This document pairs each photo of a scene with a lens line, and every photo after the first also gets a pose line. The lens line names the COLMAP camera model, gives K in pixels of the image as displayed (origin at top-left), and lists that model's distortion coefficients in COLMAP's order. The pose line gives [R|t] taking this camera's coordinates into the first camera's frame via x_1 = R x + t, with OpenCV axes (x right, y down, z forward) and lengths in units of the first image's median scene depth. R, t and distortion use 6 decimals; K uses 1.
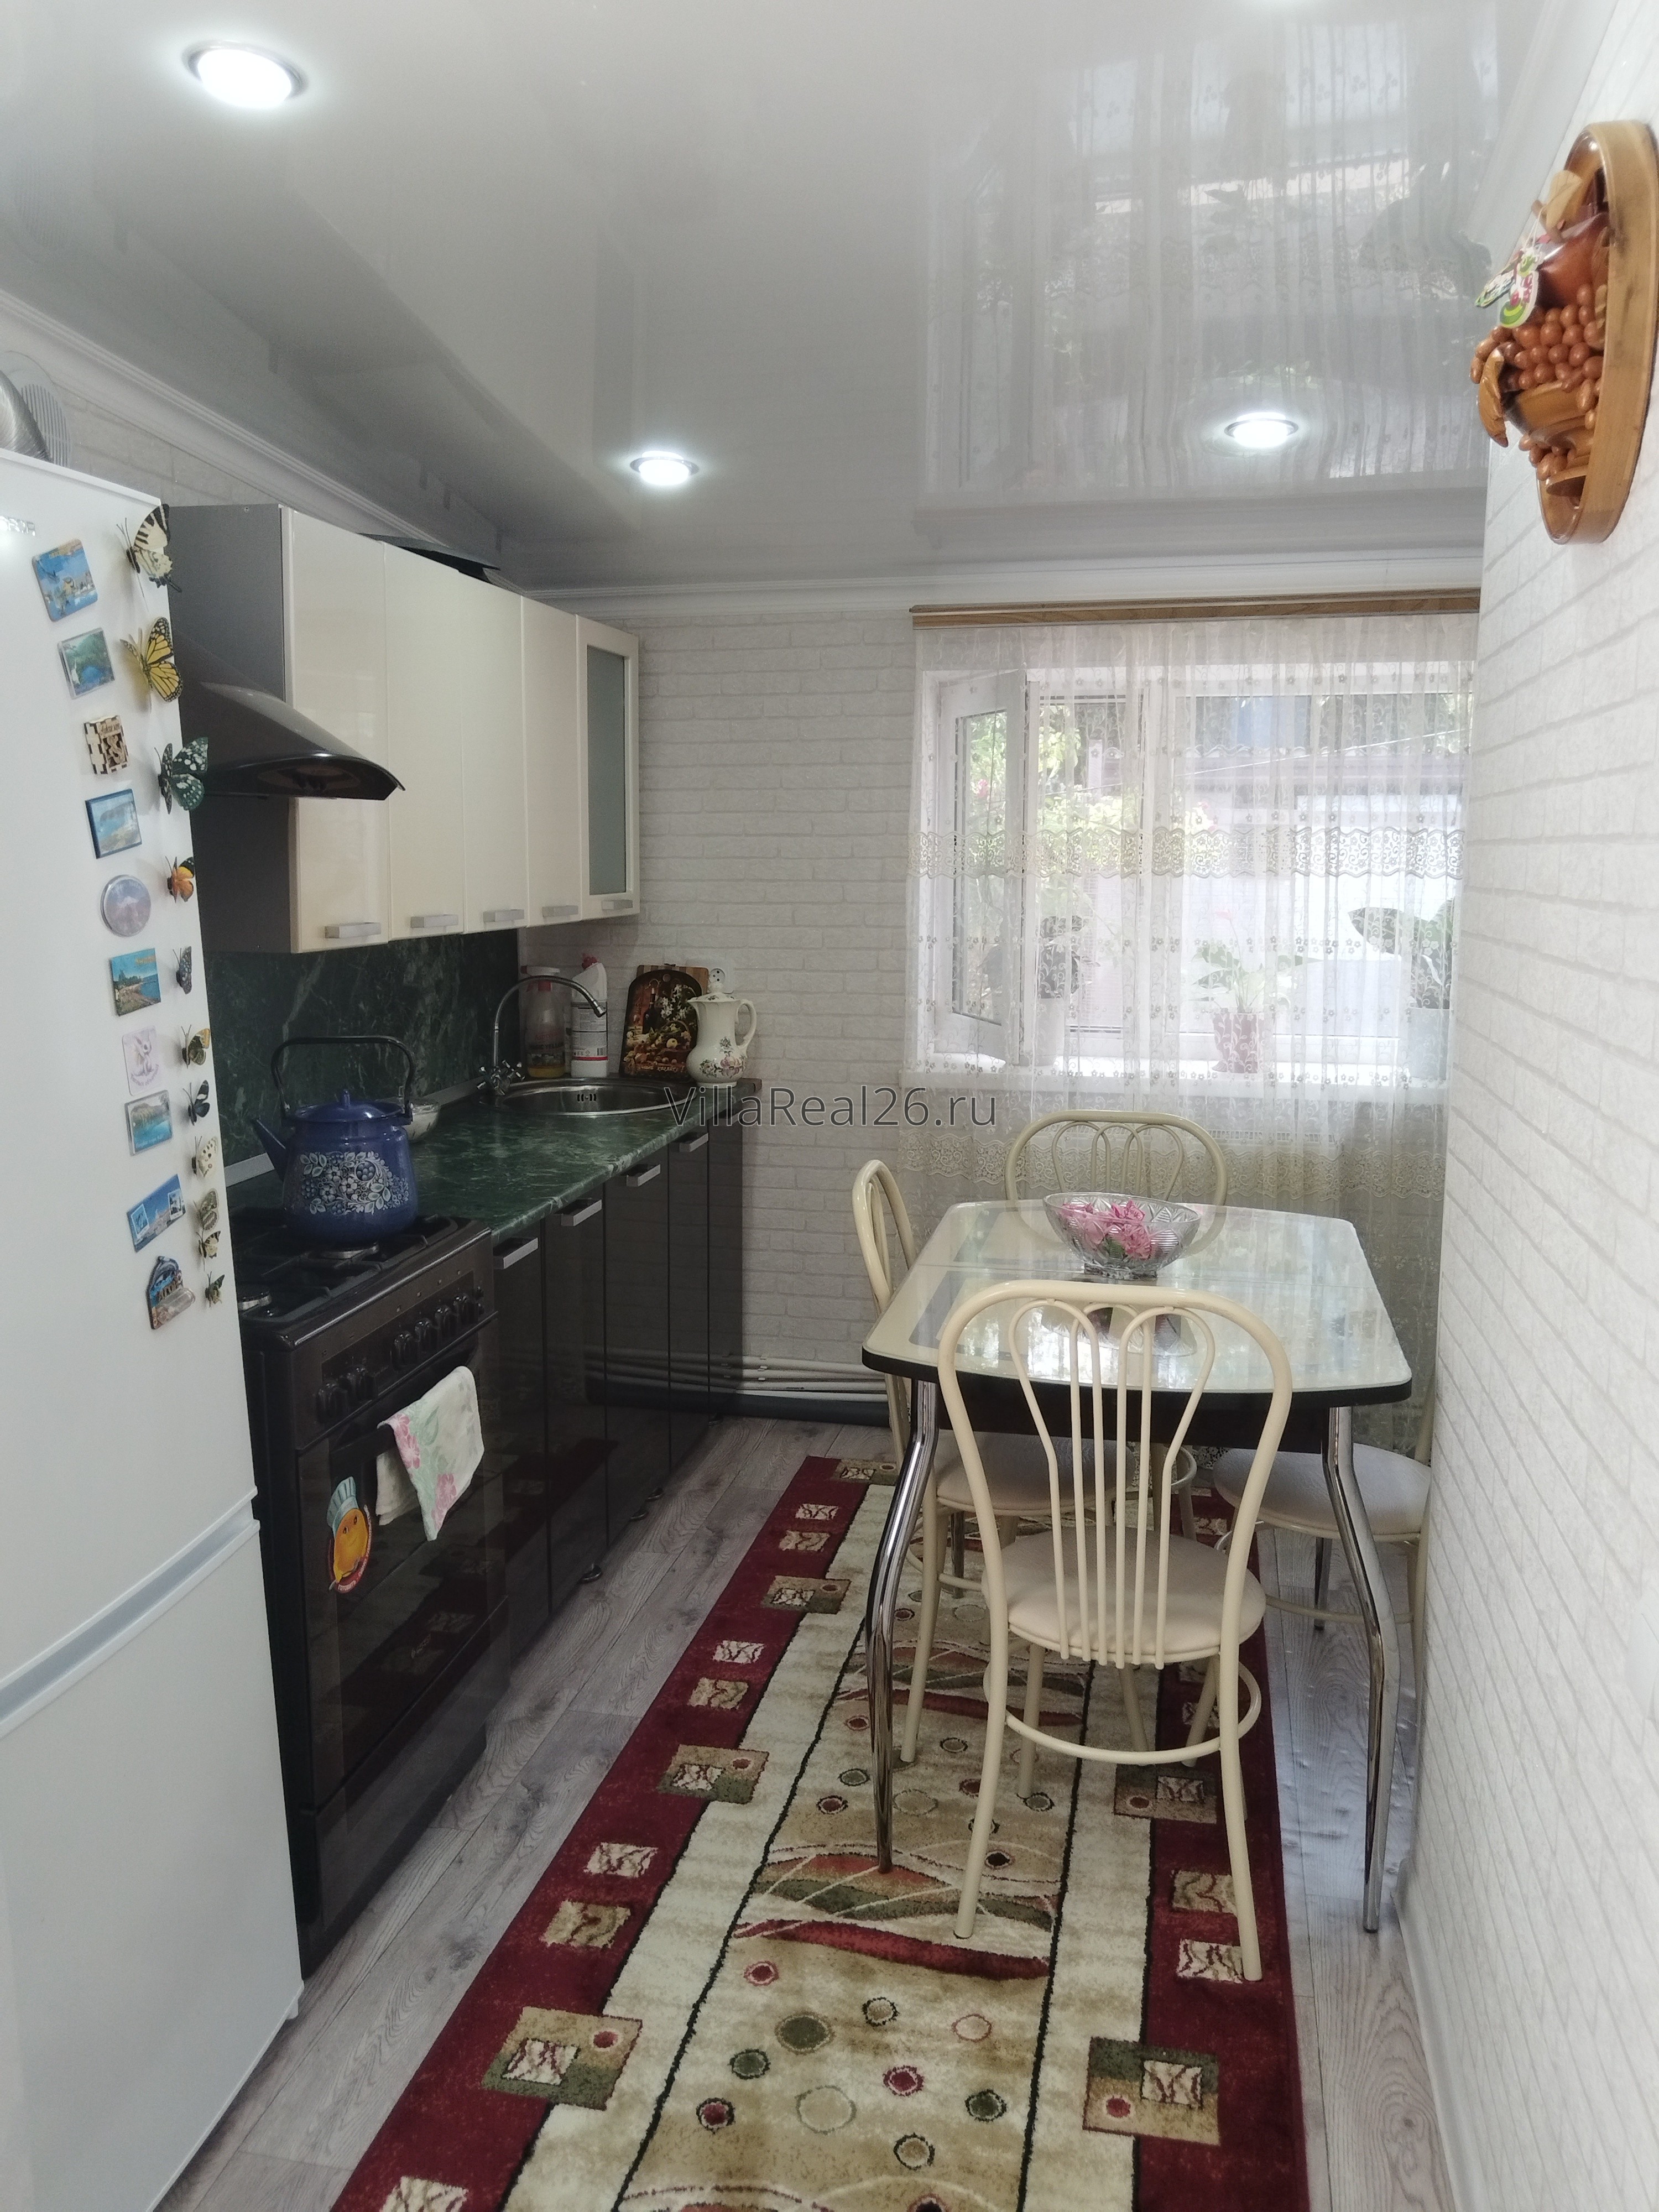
lens RADIAL K [[1731.1, 0, 829.5], [0, 1731.1, 1106.0], [0, 0, 1]] dist [0.001695, -0.008823]
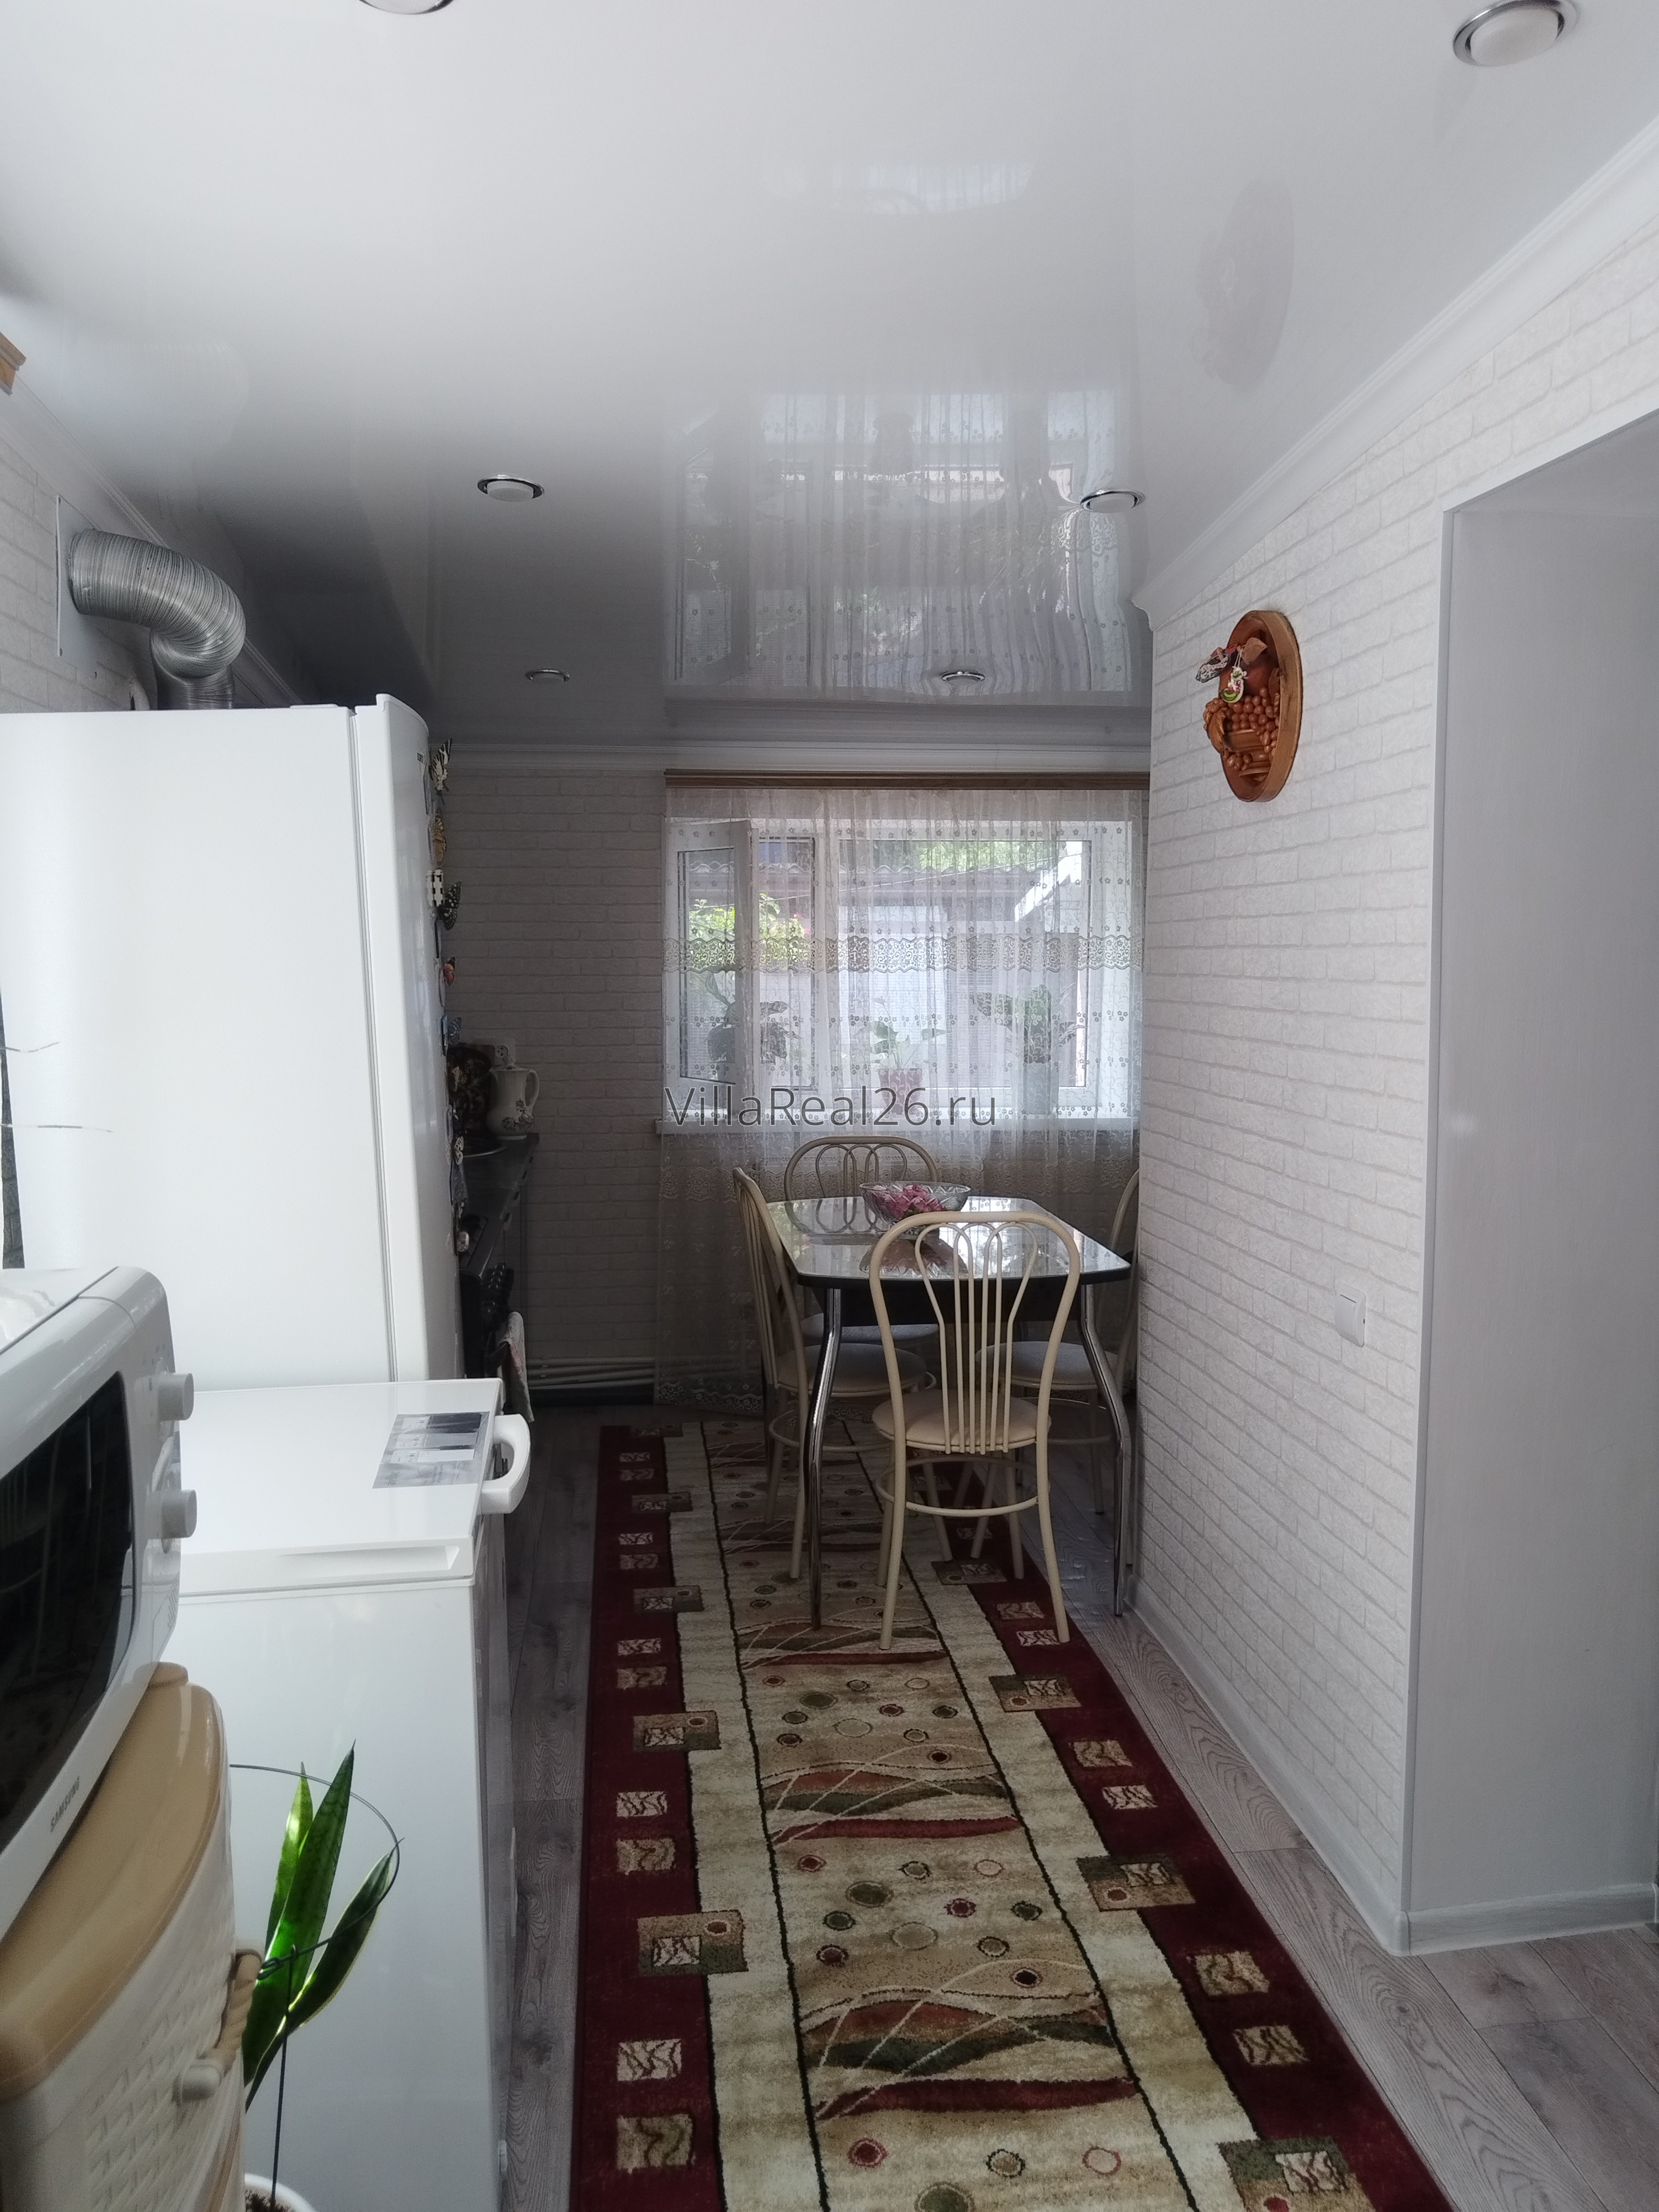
lens RADIAL K [[1742.6, 0, 829.5], [0, 1742.6, 1106.0], [0, 0, 1]] dist [-0.010684, 0.001625]
pose [[0.946526, -0.027901, 0.321420, -0.373401], [0.046594, 0.997631, -0.050611, 0.058626], [-0.319246, 0.062881, 0.945583, -0.397281]]
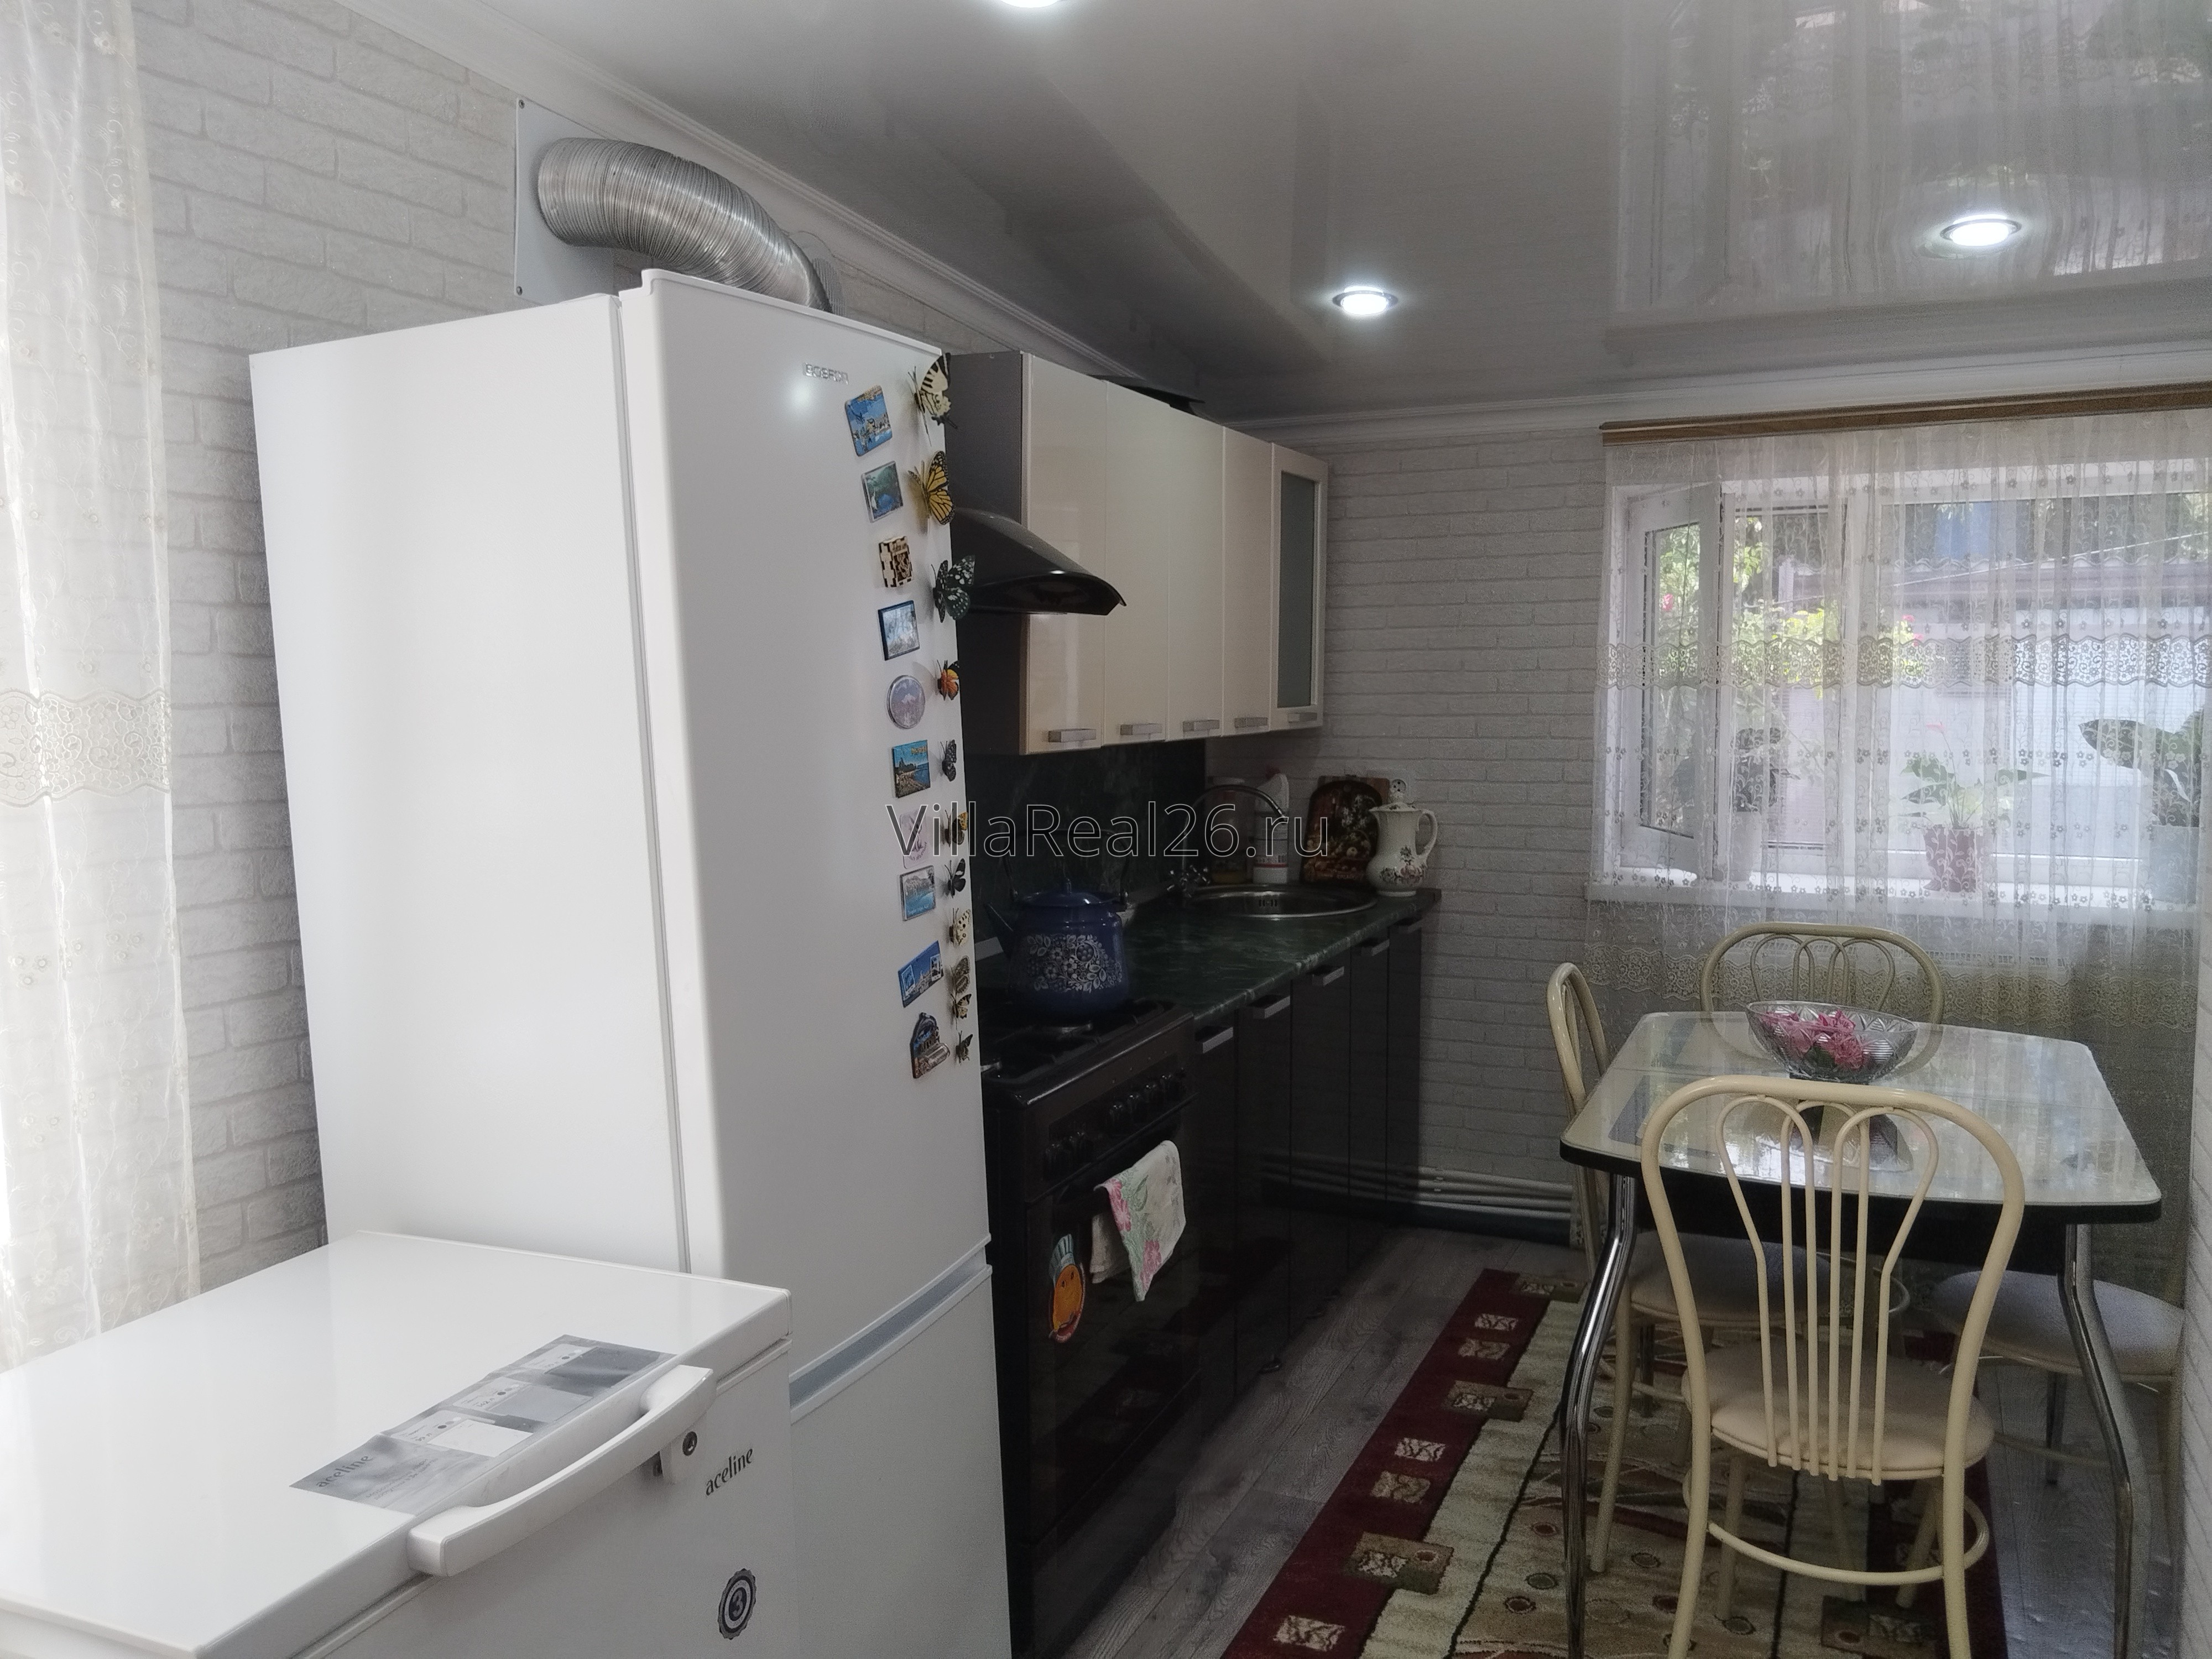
lens RADIAL K [[1731.1, 0, 1093.5], [0, 1731.1, 834.6], [0, 0, 1]] dist [0.001695, -0.008823]
pose [[0.975187, 0.012777, -0.221012, -0.021779], [-0.025716, 0.998113, -0.055767, 0.020736], [0.219882, 0.060067, 0.973675, -0.049064]]
